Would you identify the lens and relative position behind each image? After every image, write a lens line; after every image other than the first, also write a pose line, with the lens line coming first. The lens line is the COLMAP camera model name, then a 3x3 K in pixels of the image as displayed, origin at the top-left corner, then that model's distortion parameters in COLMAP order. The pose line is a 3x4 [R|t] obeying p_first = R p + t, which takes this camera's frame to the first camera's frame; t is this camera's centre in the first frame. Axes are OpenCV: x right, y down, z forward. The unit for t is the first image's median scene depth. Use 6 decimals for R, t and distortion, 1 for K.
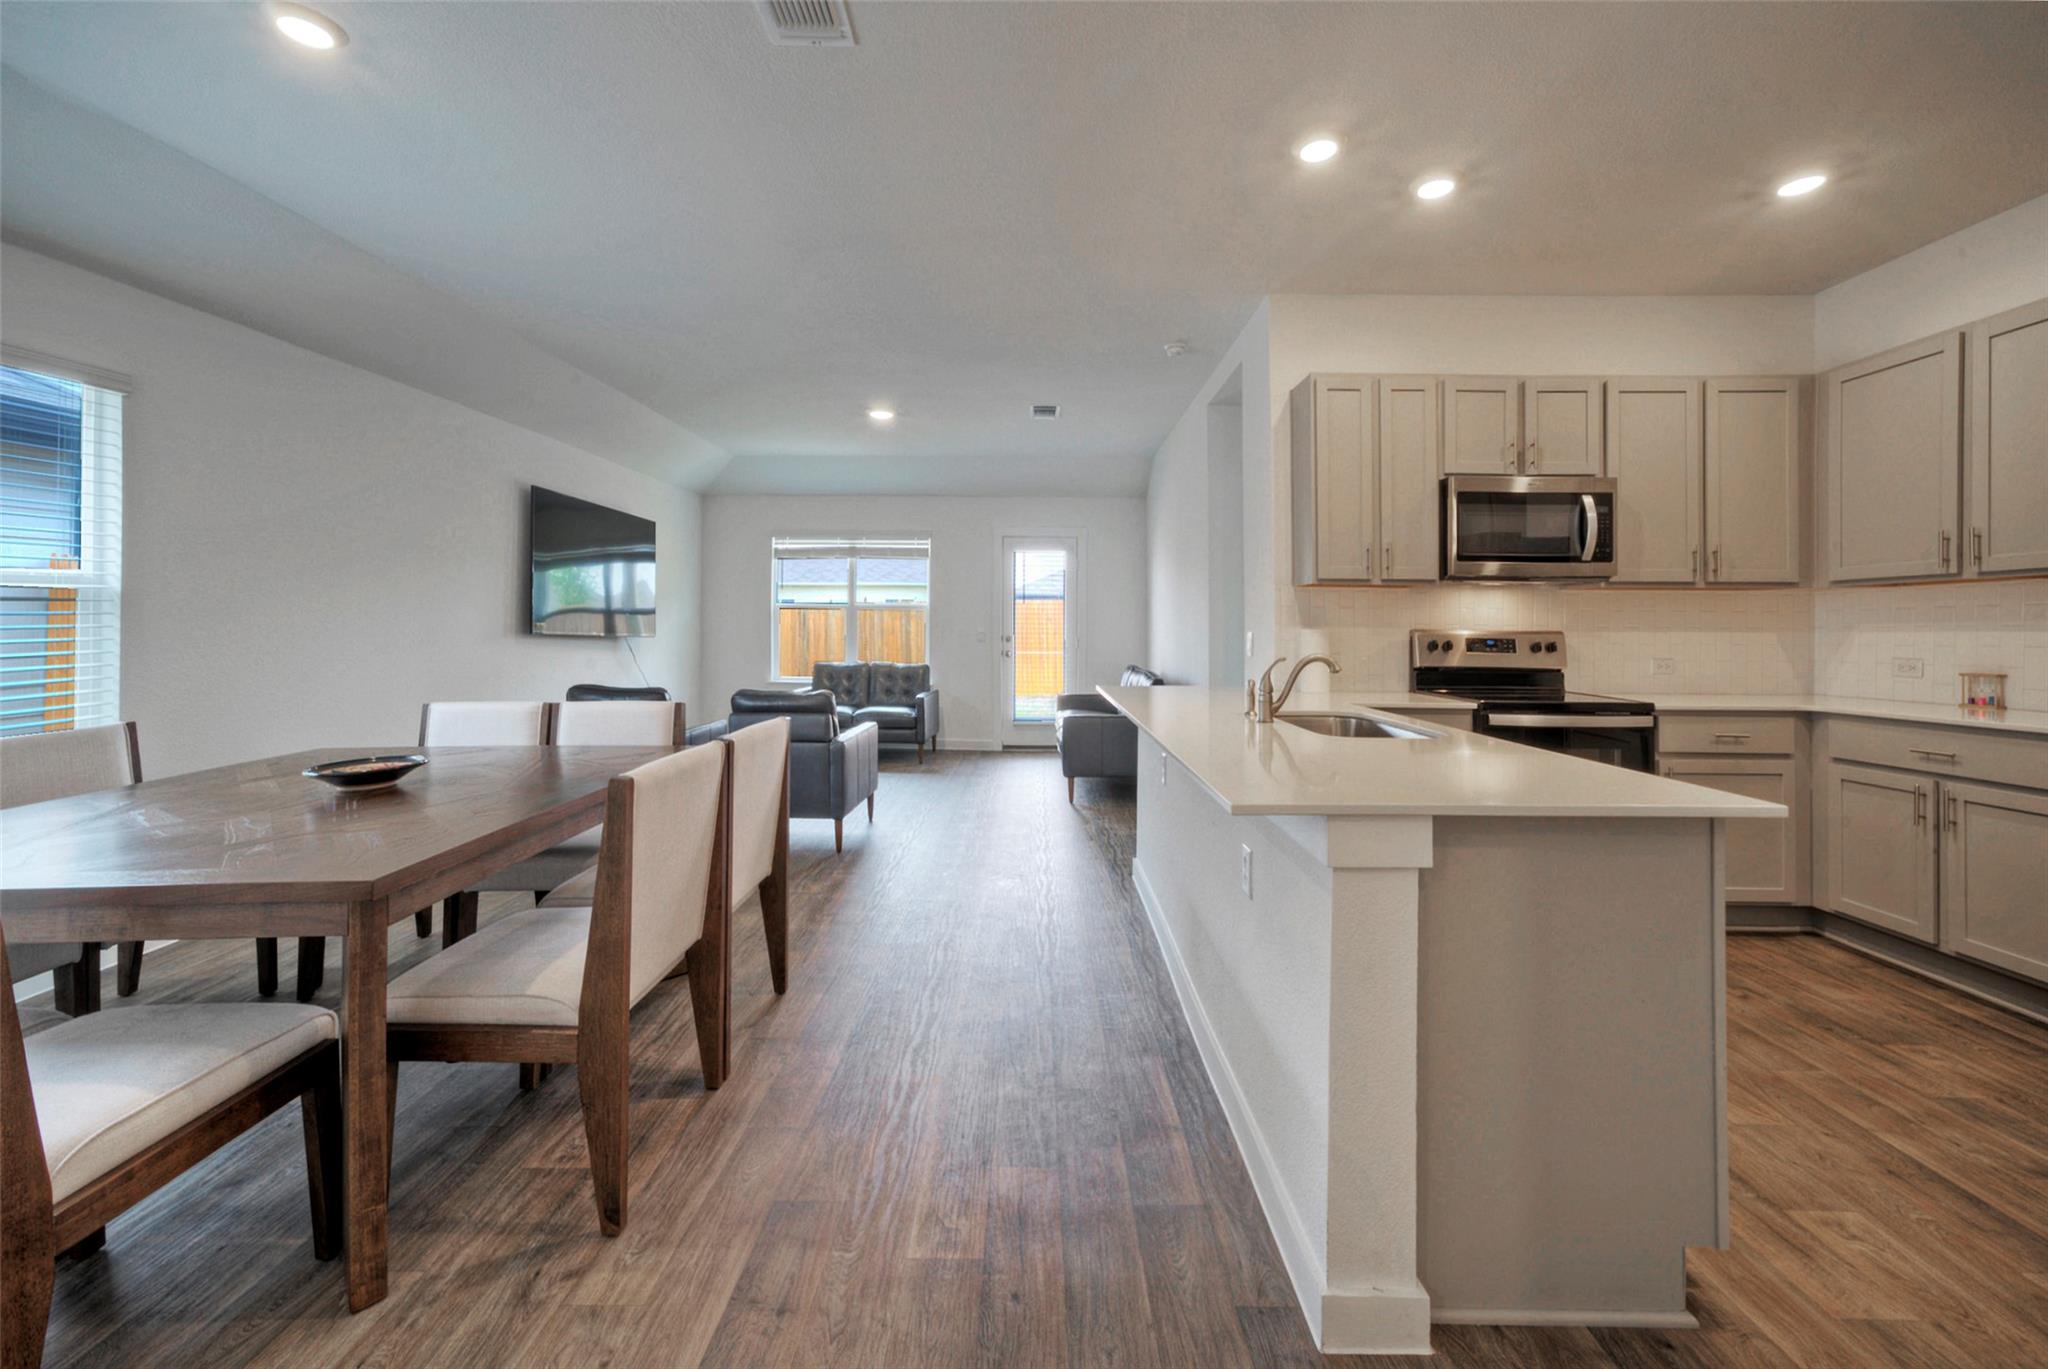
lens RADIAL K [[803.4, 0, 1014.7], [0, 803.4, 618.7], [0, 0, 1]] dist [0.000180, 0.000139]
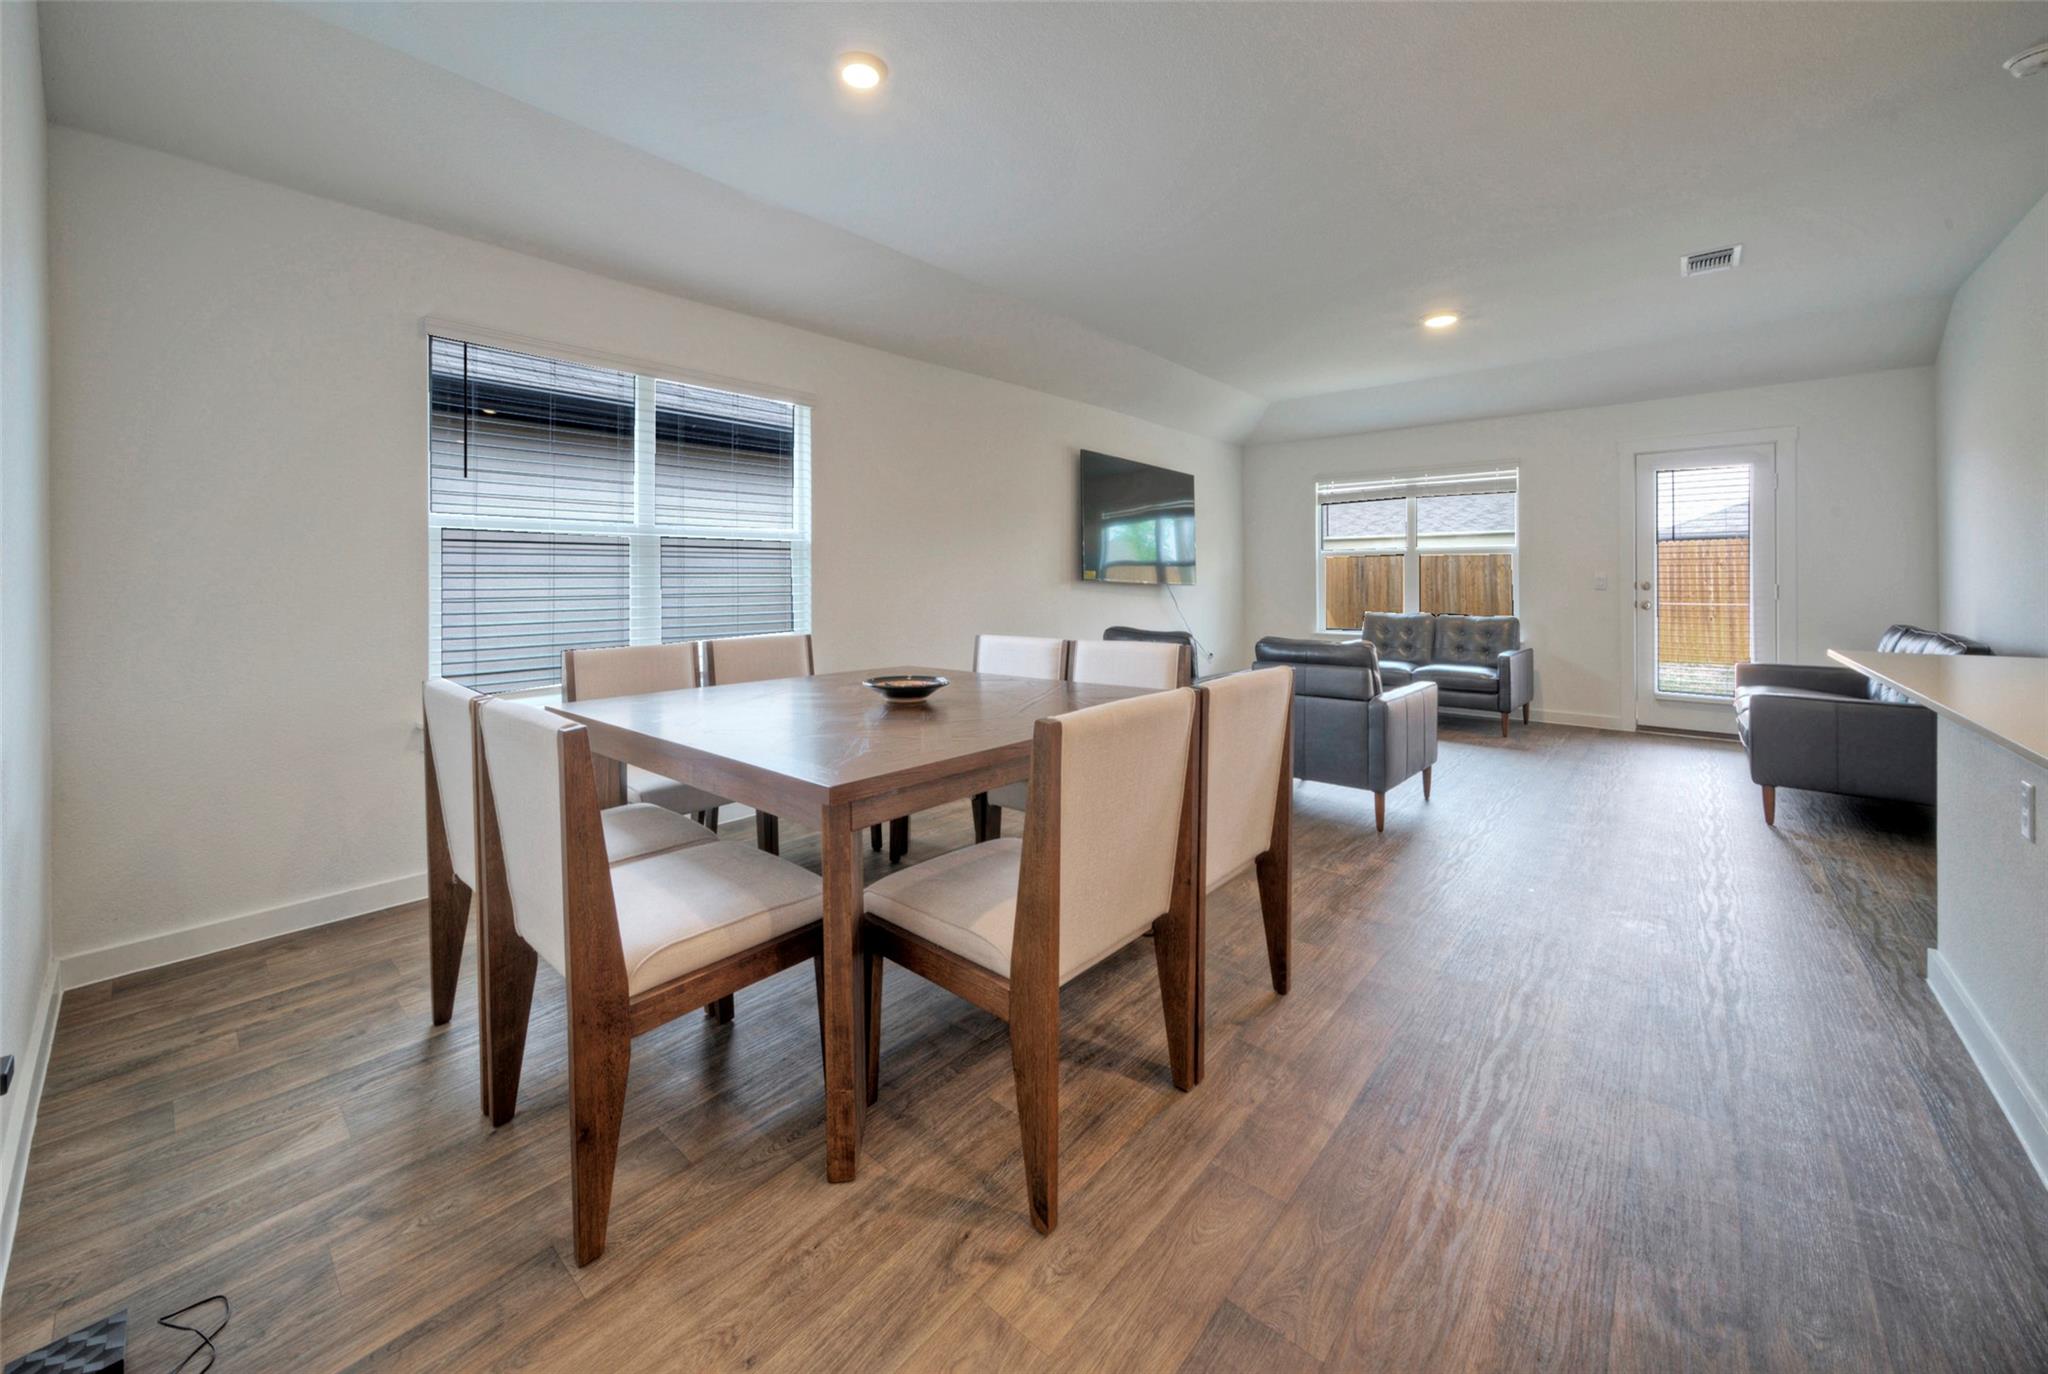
lens RADIAL K [[754.2, 0, 978.9], [0, 754.2, 587.7], [0, 0, 1]] dist [-0.005632, 0.000044]
pose [[0.741275, -0.007752, -0.671157, 0.004325], [0.018988, 0.999775, 0.009424, 0.028925], [0.670933, -0.019730, 0.741255, 0.200738]]
